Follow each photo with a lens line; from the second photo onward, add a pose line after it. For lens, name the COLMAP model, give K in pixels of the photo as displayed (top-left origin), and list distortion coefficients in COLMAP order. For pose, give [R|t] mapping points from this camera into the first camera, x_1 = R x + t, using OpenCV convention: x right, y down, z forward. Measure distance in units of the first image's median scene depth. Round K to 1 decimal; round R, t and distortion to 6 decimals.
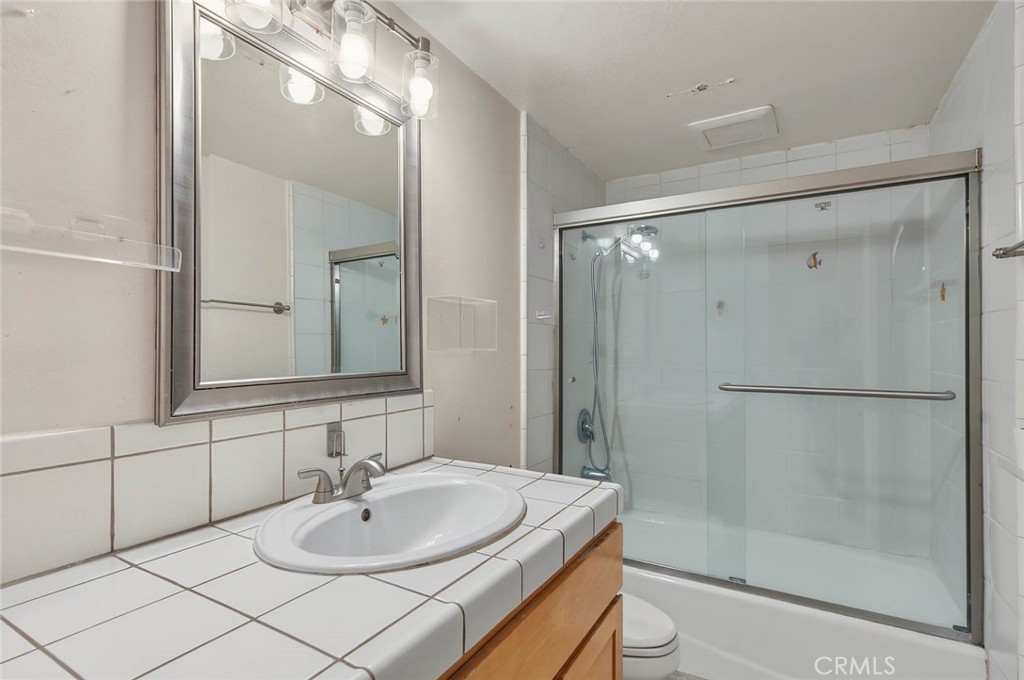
lens RADIAL K [[497.4, 0, 508.6], [0, 497.4, 338.3], [0, 0, 1]] dist [0.002761, -0.000195]
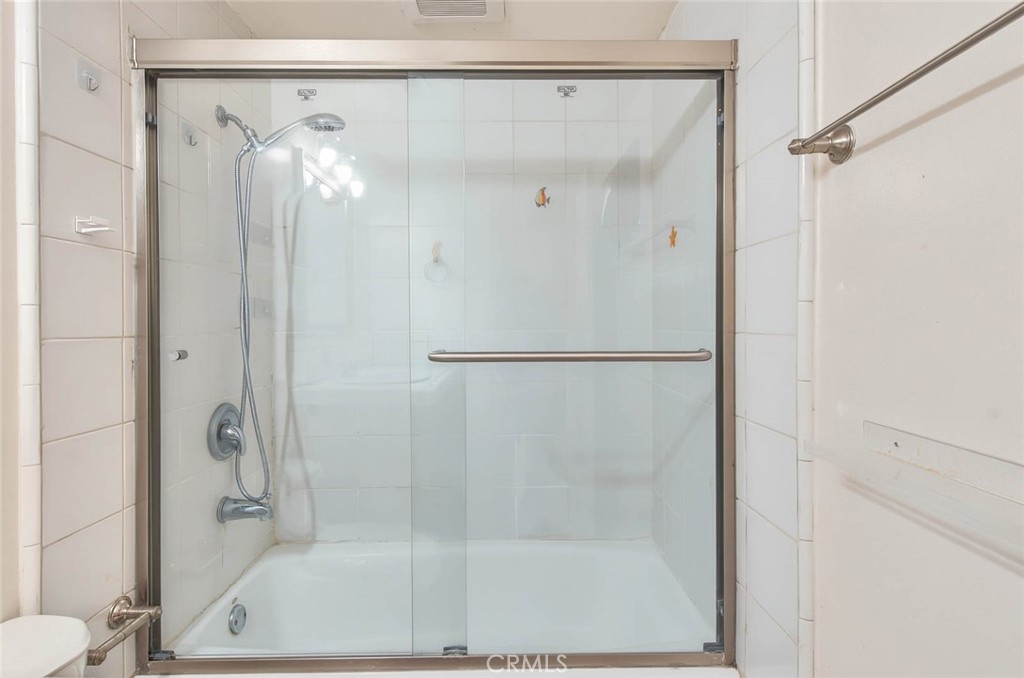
lens RADIAL K [[497.4, 0, 508.6], [0, 497.4, 337.3], [0, 0, 1]] dist [0.002761, -0.000195]
pose [[0.863106, -0.021237, 0.504577, 0.165732], [-0.002372, 0.998934, 0.046100, 0.037601], [-0.505018, -0.040986, 0.862135, 0.348671]]
